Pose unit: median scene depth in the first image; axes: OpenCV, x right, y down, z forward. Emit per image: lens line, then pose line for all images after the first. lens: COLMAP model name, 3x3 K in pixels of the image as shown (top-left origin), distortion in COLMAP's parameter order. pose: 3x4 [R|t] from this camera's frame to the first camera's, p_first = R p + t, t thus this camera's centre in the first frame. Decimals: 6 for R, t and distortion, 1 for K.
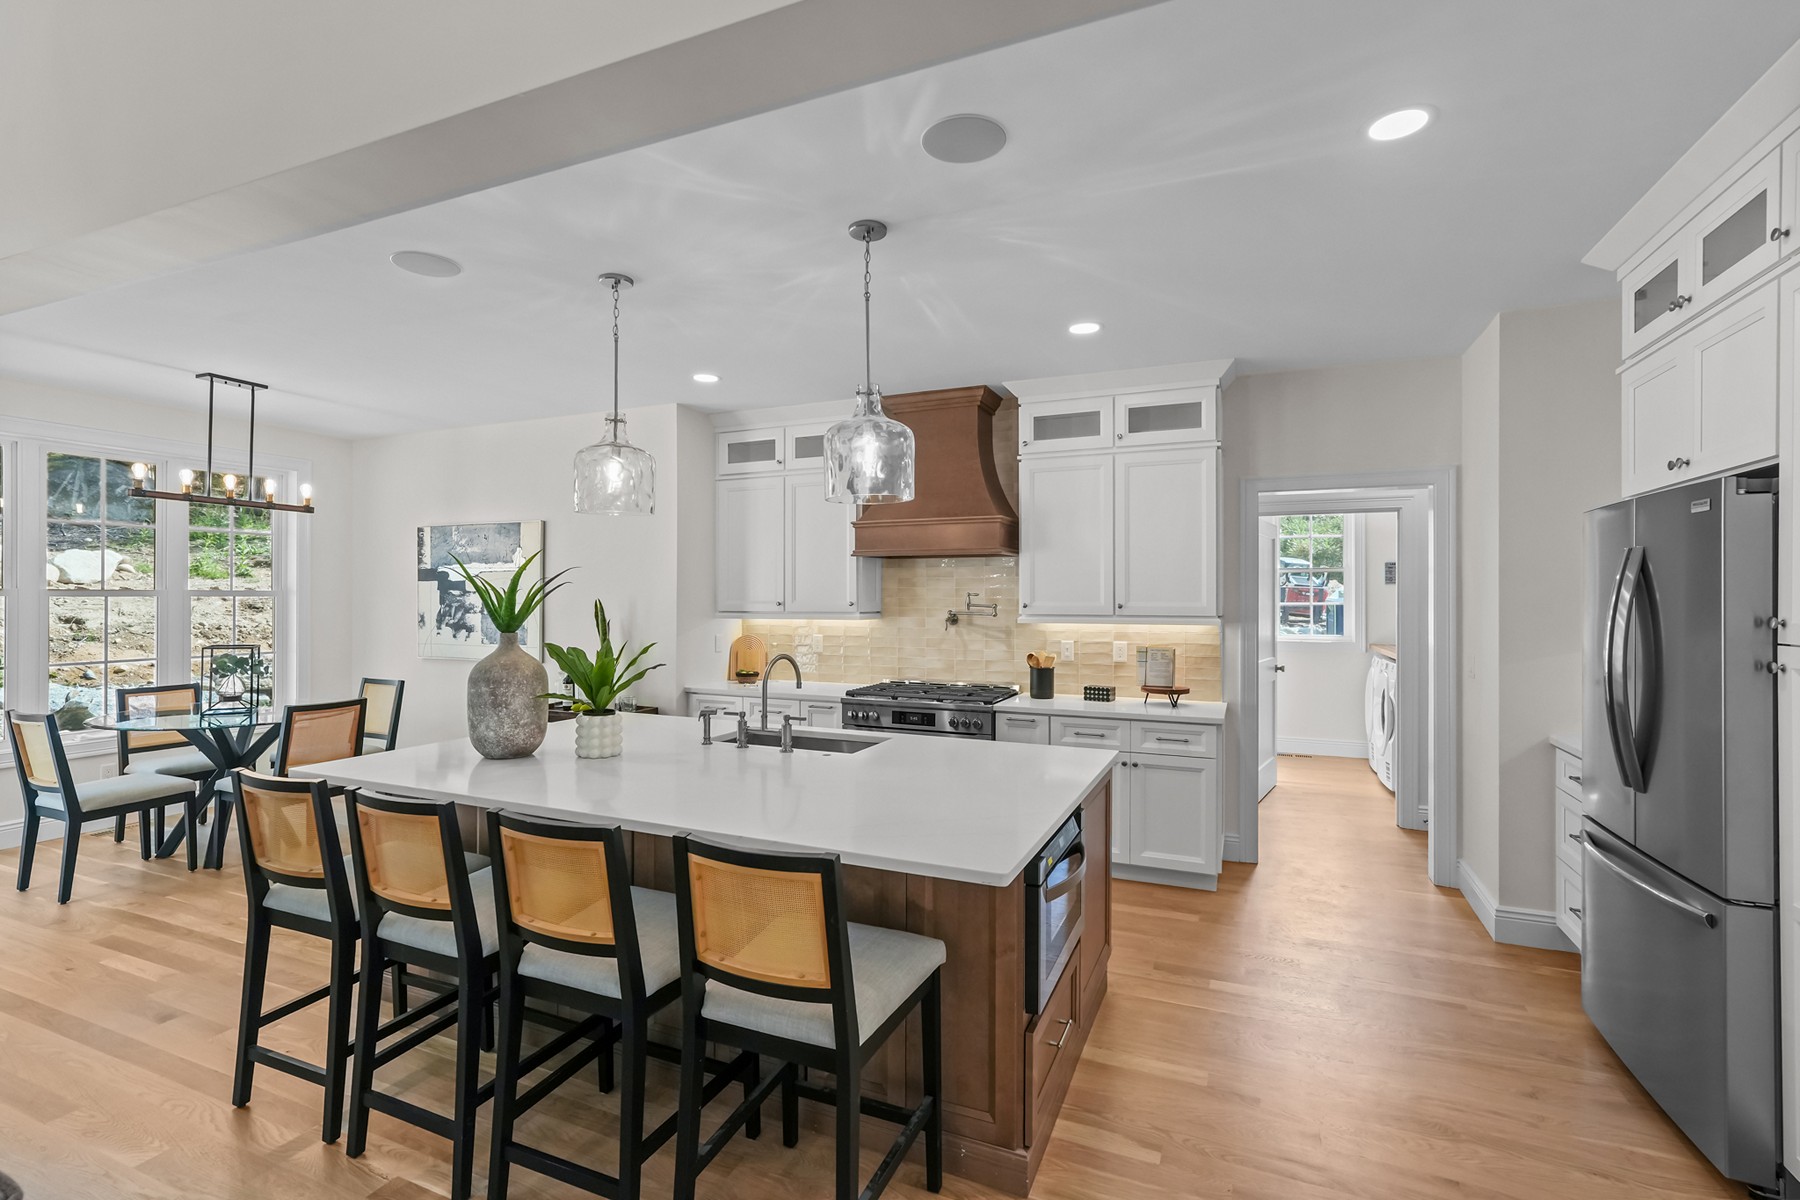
lens RADIAL K [[811.7, 0, 895.6], [0, 811.7, 593.6], [0, 0, 1]] dist [-0.016265, 0.012930]
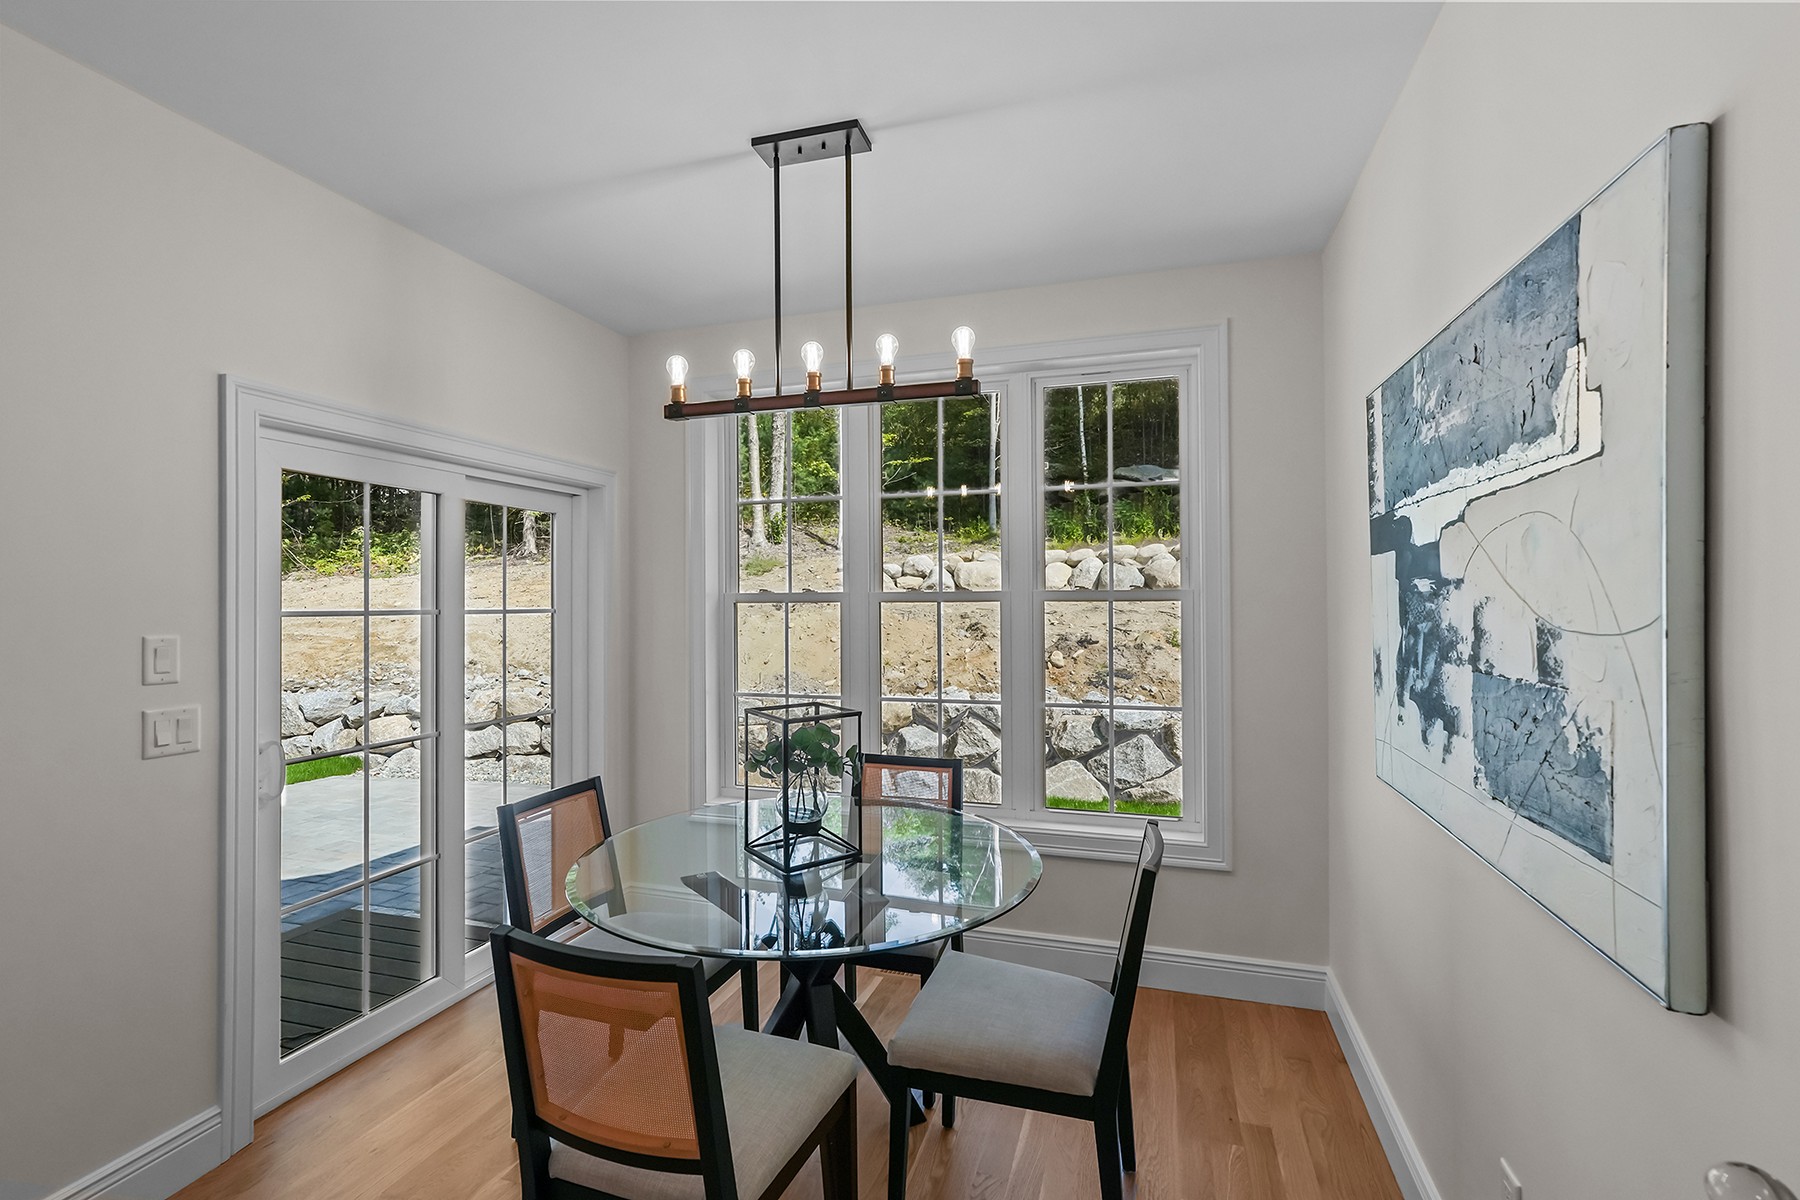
lens RADIAL K [[829.9, 0, 882.7], [0, 829.9, 596.5], [0, 0, 1]] dist [-0.019375, 0.013432]
pose [[0.092150, -0.007580, -0.995716, -0.340874], [0.009893, 0.999929, -0.006697, 0.003513], [0.995696, -0.009234, 0.092218, 0.979678]]
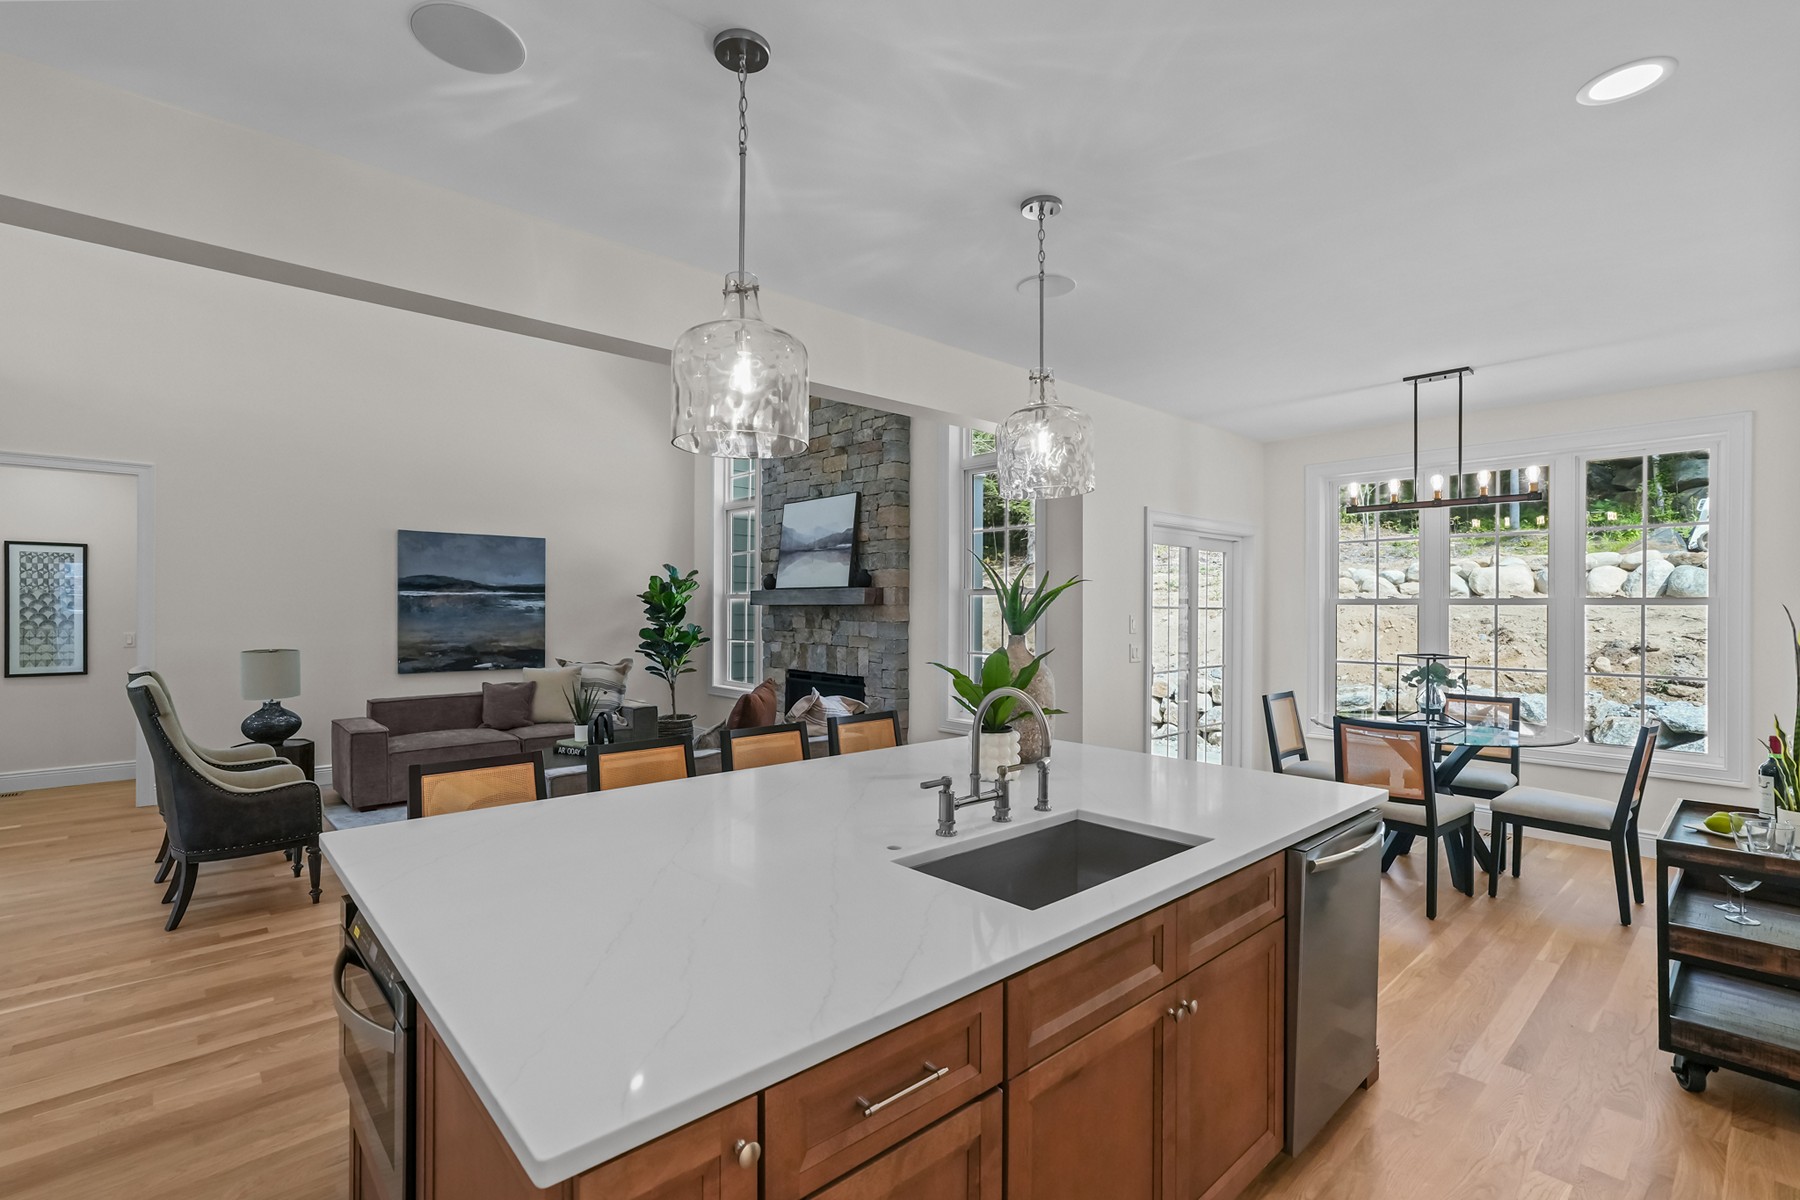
lens RADIAL K [[816.2, 0, 886.4], [0, 816.2, 606.6], [0, 0, 1]] dist [-0.025458, 0.019904]
pose [[-0.416396, -0.002594, -0.909180, 0.301985], [0.000218, 0.999996, -0.002953, 0.009499], [0.909183, -0.001428, -0.416393, 0.795427]]
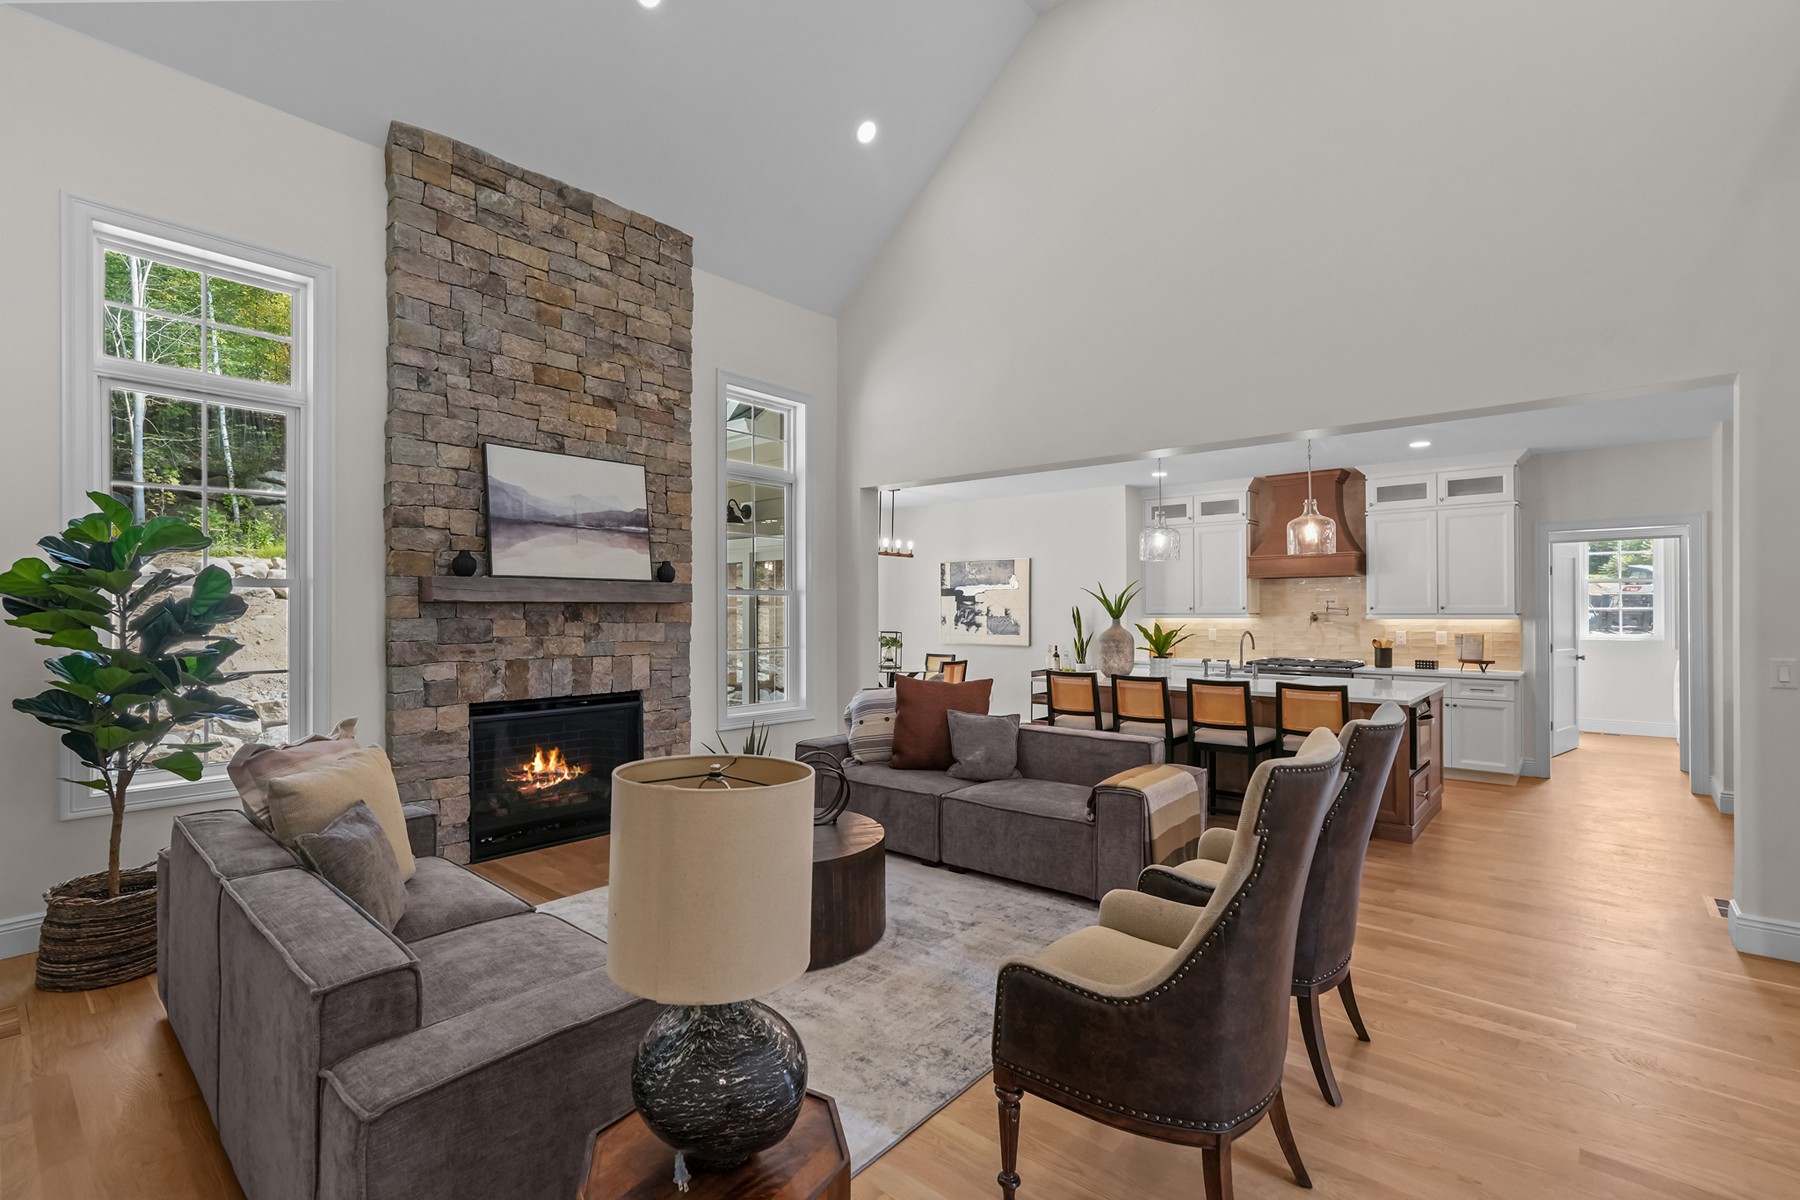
lens RADIAL K [[816.2, 0, 886.4], [0, 816.2, 606.6], [0, 0, 1]] dist [-0.025458, 0.019904]
pose [[0.952519, -0.004809, -0.304441, -0.252200], [0.004155, 0.999987, -0.002797, 0.012251], [0.304450, 0.001399, 0.952527, -0.764653]]
